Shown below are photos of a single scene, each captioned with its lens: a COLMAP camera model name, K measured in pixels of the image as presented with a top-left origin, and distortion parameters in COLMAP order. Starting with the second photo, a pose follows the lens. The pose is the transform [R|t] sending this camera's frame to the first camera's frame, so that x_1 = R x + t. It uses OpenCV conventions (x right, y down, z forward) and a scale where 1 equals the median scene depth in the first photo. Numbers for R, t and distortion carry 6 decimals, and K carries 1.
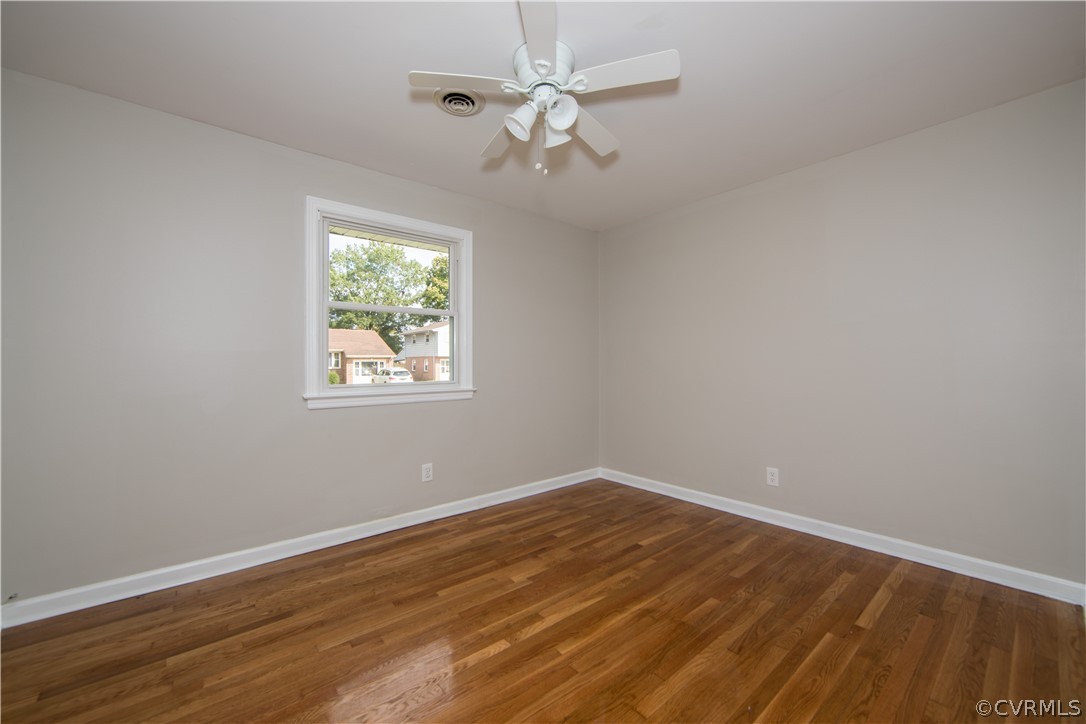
lens RADIAL K [[437.5, 0, 544.9], [0, 437.5, 365.1], [0, 0, 1]] dist [-0.005783, 0.000224]
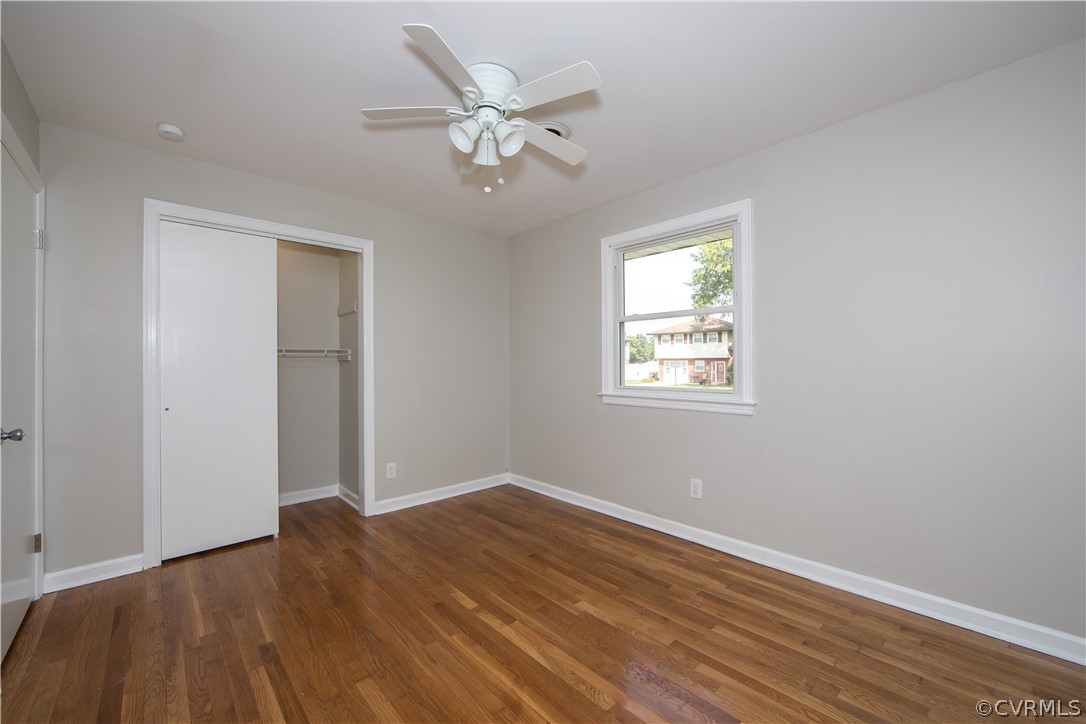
lens RADIAL K [[434.1, 0, 543.0], [0, 434.1, 362.0], [0, 0, 1]] dist [-0.002476, -0.000094]
pose [[0.034737, -0.003054, -0.999392, 0.746641], [0.002676, 0.999992, -0.002963, -0.019314], [0.999393, -0.002571, 0.034745, 0.777847]]
